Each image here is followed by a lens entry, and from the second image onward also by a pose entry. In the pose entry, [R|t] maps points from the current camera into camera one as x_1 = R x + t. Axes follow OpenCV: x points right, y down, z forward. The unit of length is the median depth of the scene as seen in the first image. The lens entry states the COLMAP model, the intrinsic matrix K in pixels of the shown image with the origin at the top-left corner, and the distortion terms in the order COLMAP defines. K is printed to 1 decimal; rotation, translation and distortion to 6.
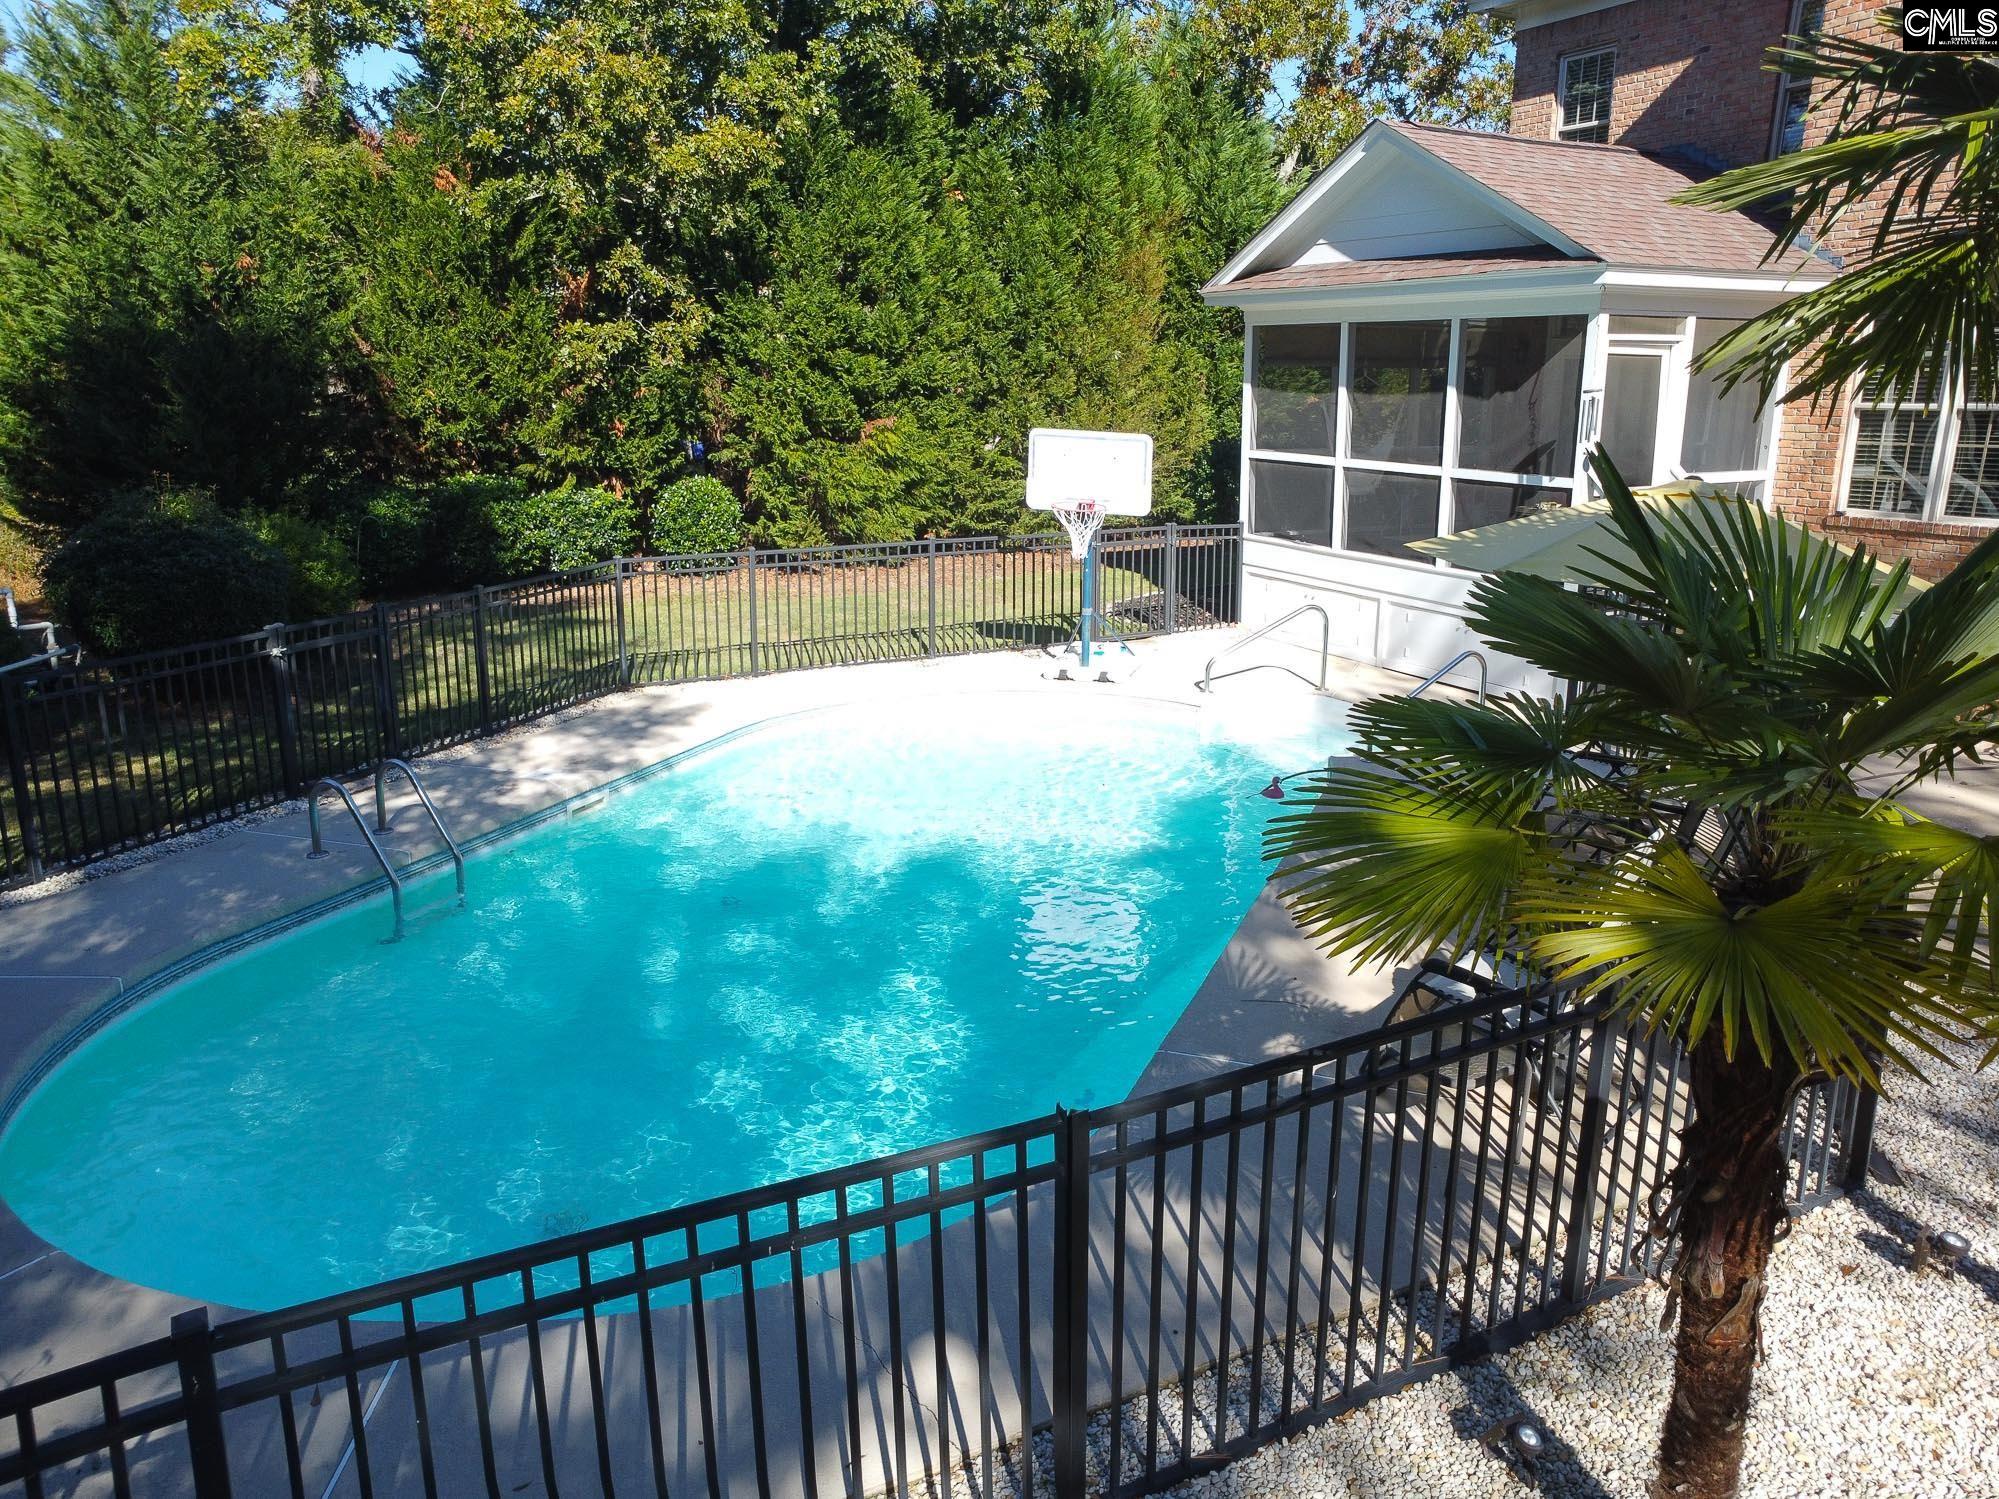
lens RADIAL K [[1611.3, 0, 999.5], [0, 1611.3, 749.5], [0, 0, 1]] dist [-0.087862, 0.234360]
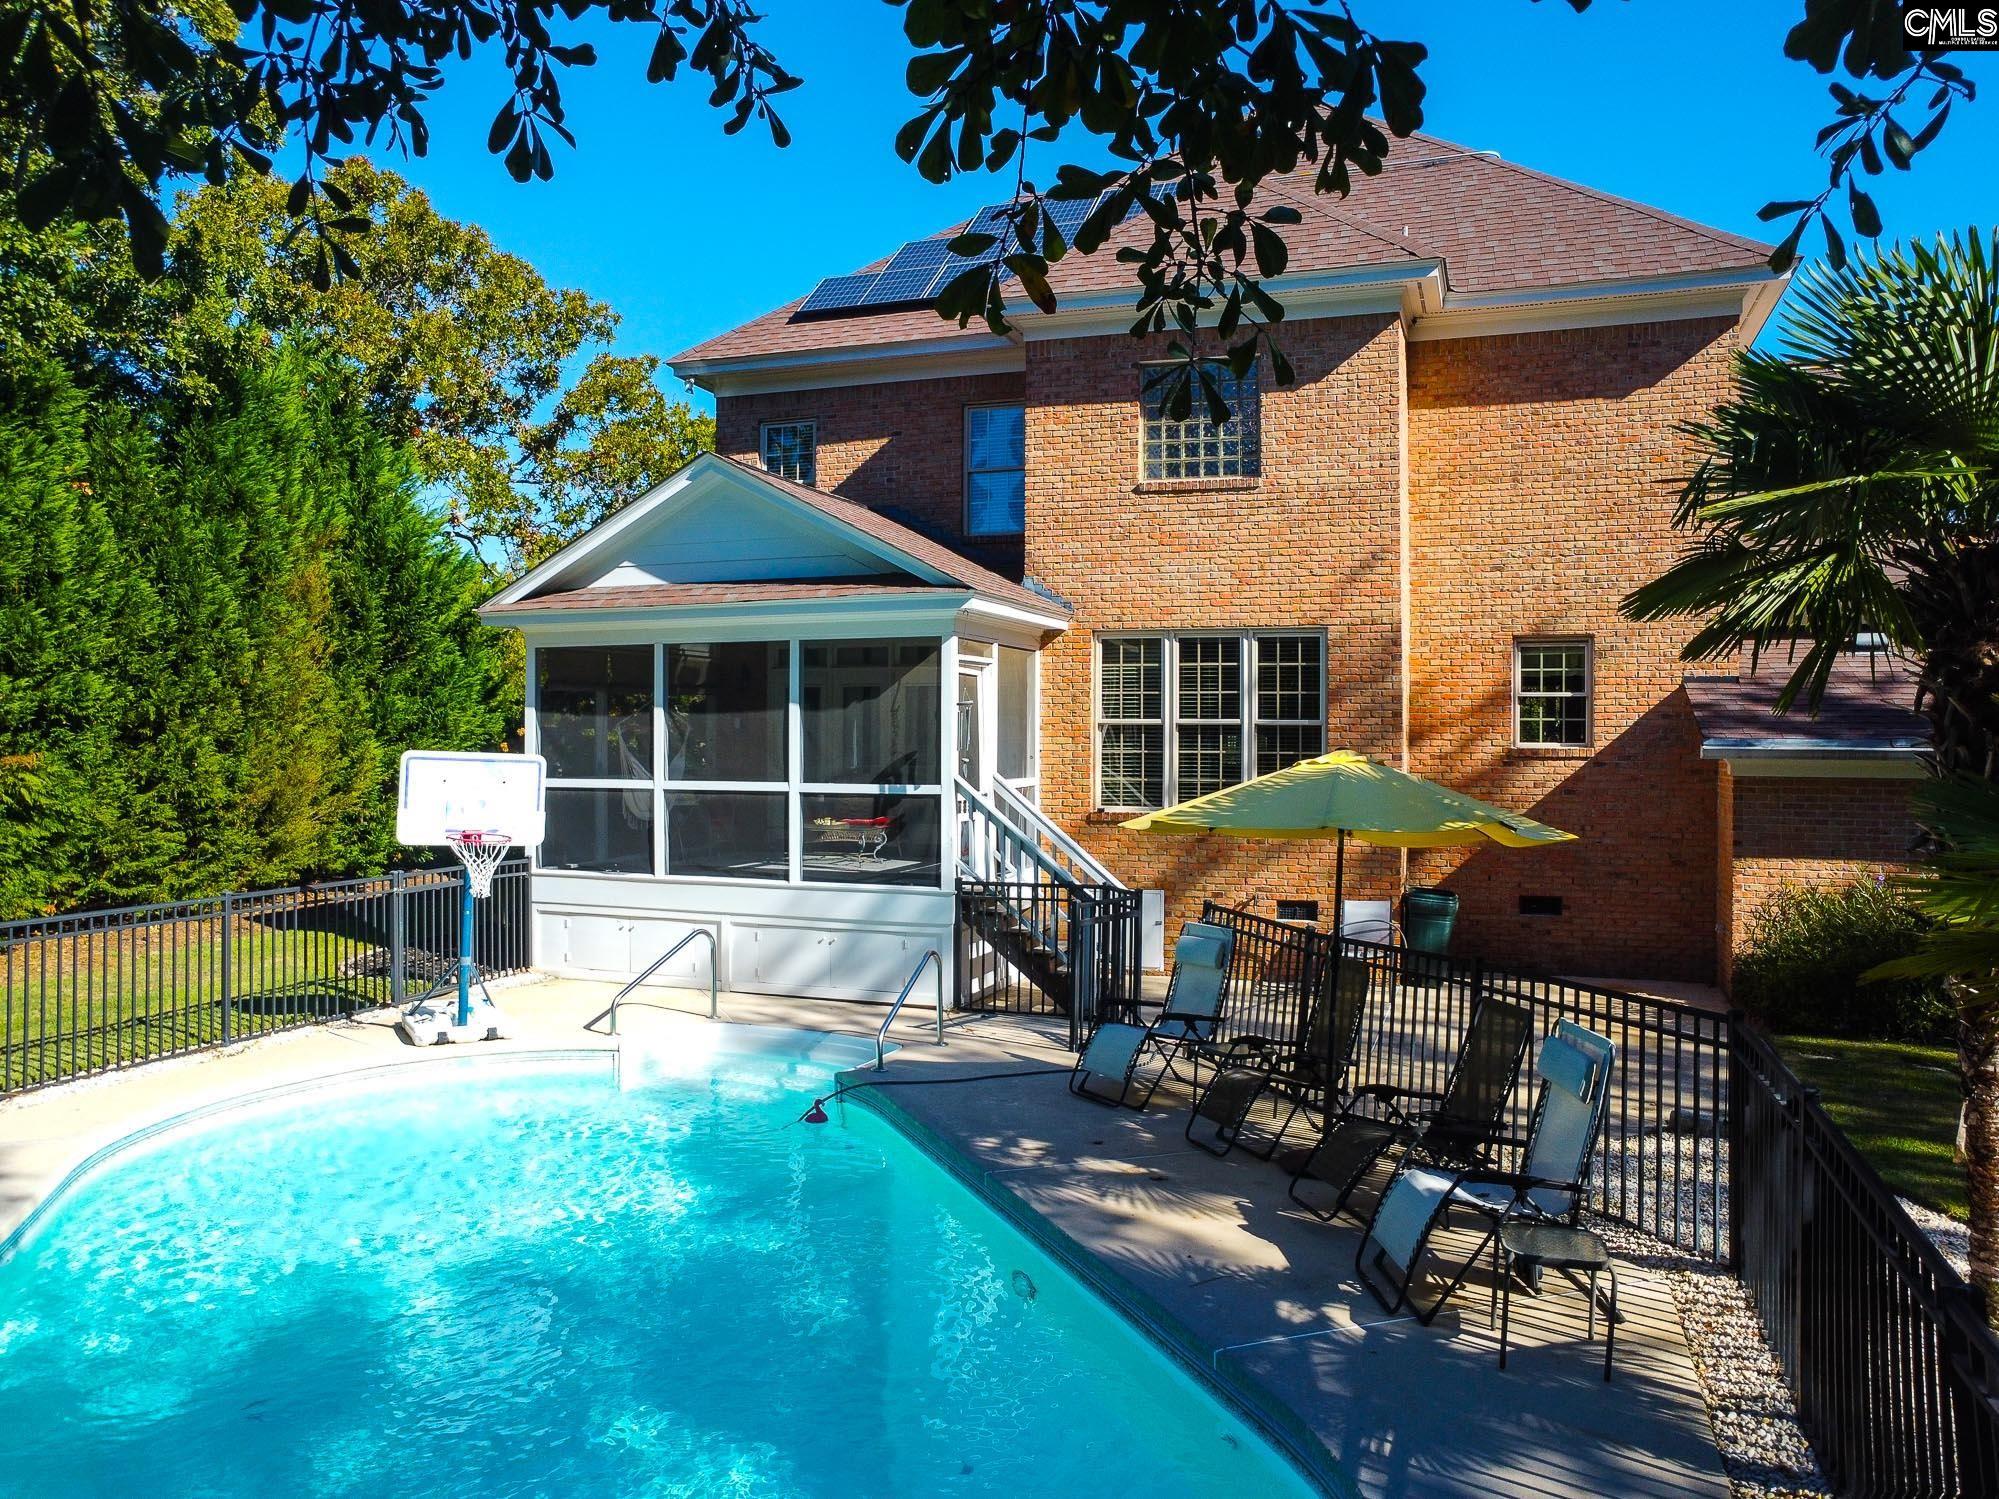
lens RADIAL K [[1611.3, 0, 999.5], [0, 1611.3, 749.5], [0, 0, 1]] dist [-0.087862, 0.234360]
pose [[0.729043, -0.009103, 0.684408, -0.294864], [0.164891, 0.972799, -0.162706, -0.008816], [-0.664310, 0.231472, 0.710713, 0.169165]]
